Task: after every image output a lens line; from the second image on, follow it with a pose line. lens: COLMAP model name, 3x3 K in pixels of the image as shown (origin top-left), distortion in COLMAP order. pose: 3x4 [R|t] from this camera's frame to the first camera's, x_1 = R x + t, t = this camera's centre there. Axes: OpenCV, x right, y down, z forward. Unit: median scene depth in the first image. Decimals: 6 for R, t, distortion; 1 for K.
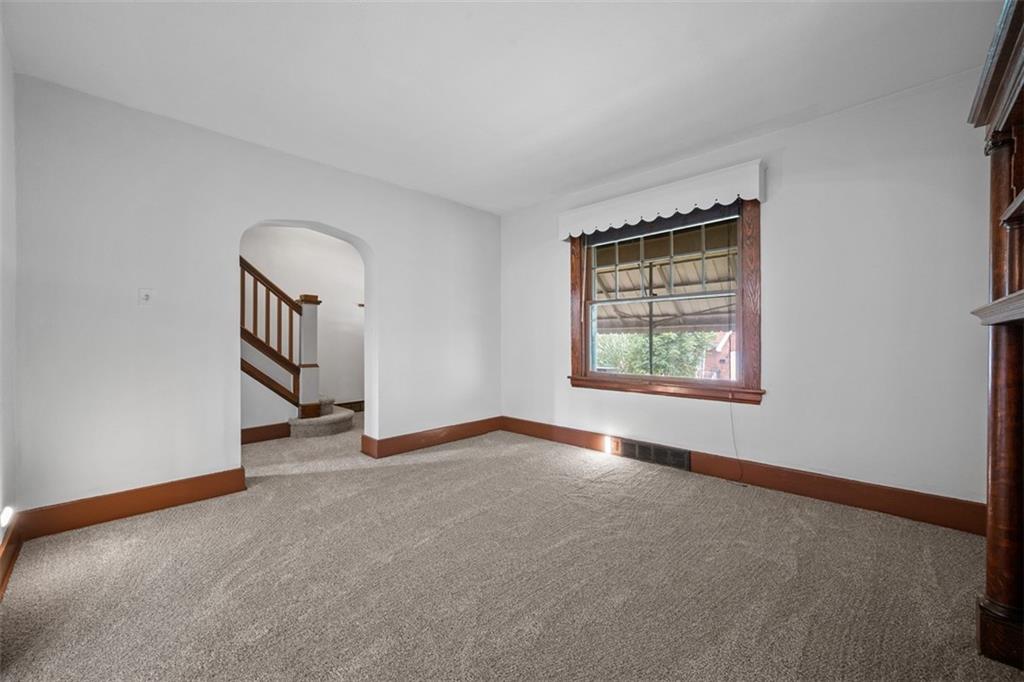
lens RADIAL K [[400.4, 0, 512.3], [0, 400.4, 348.9], [0, 0, 1]] dist [0.000914, 0.000012]
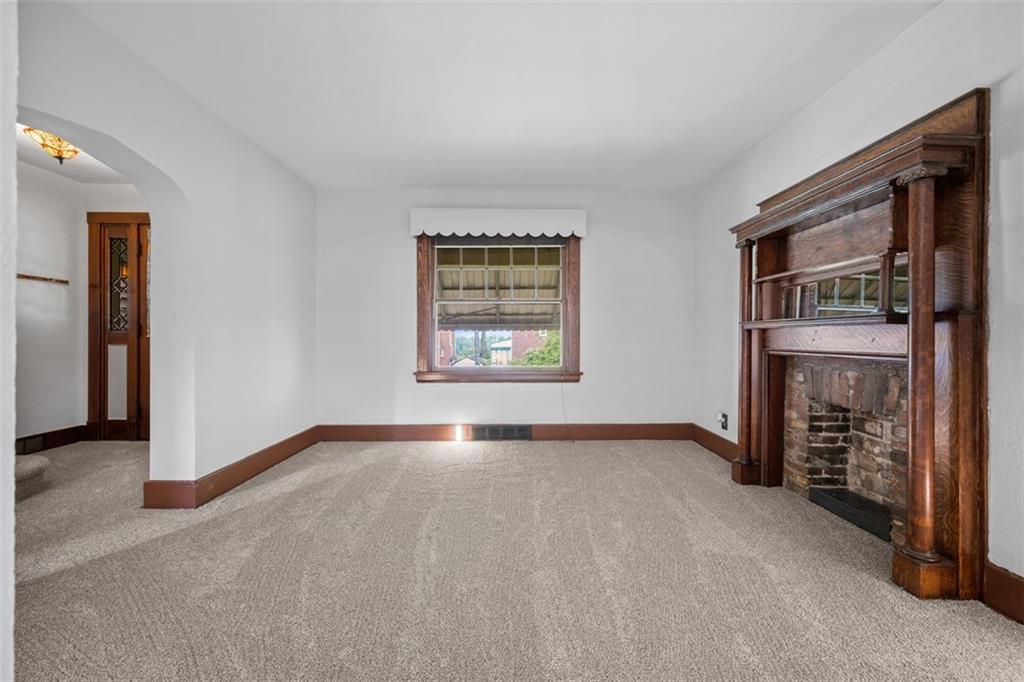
lens RADIAL K [[400.4, 0, 515.5], [0, 400.4, 338.4], [0, 0, 1]] dist [0.000914, 0.000012]
pose [[0.707027, 0.002985, 0.707180, -0.426770], [0.015084, 0.999700, -0.019300, 0.007431], [-0.707025, 0.024313, 0.706770, 0.125780]]
